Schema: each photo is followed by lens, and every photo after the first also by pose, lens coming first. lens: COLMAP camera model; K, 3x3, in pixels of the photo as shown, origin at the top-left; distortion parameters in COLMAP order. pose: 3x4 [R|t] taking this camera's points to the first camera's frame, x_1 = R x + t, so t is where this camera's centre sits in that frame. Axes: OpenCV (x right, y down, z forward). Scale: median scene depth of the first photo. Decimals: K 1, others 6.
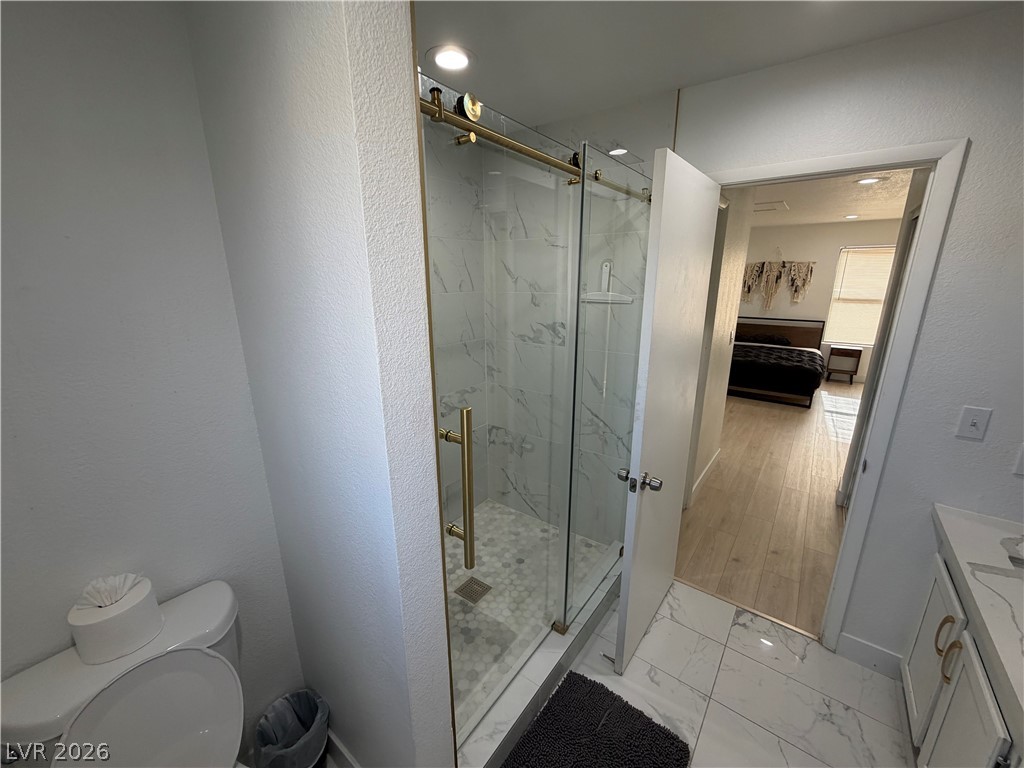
lens RADIAL K [[409.8, 0, 512.9], [0, 409.8, 385.2], [0, 0, 1]] dist [0.000990, 0.000412]
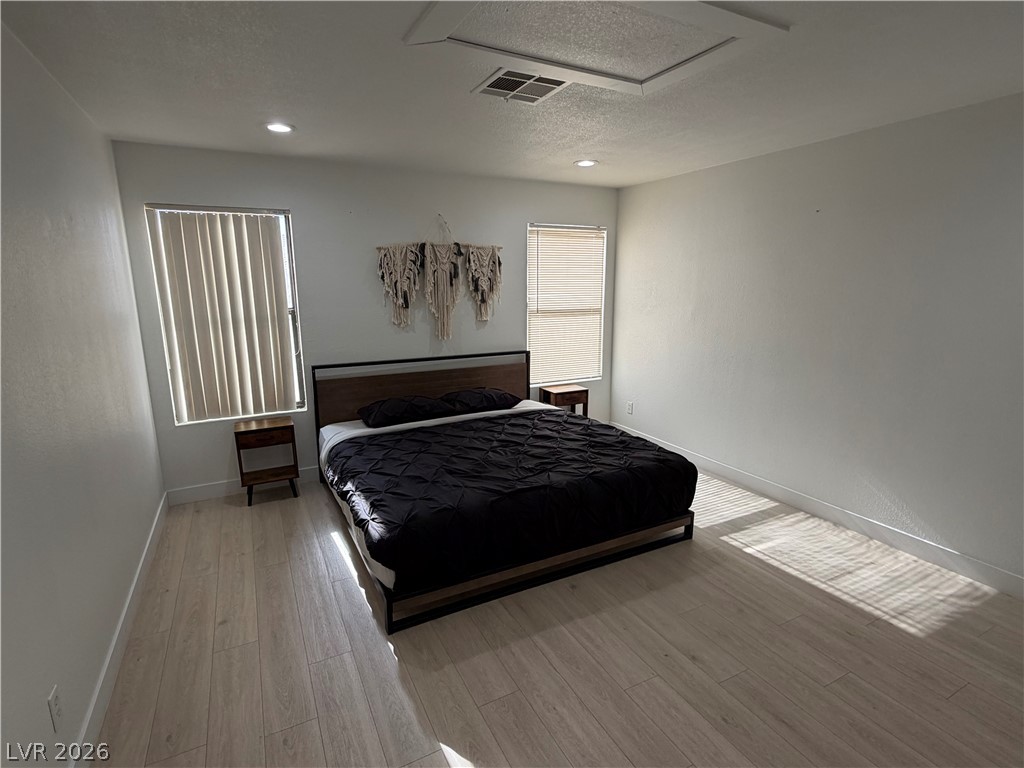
lens RADIAL K [[504.6, 0, 511.3], [0, 504.6, 382.3], [0, 0, 1]] dist [0.001887, 0.000020]
pose [[0.434310, -0.174724, 0.883655, 0.114771], [0.245099, 0.966915, 0.070722, -0.165249], [-0.866776, 0.185867, 0.462766, 0.688650]]
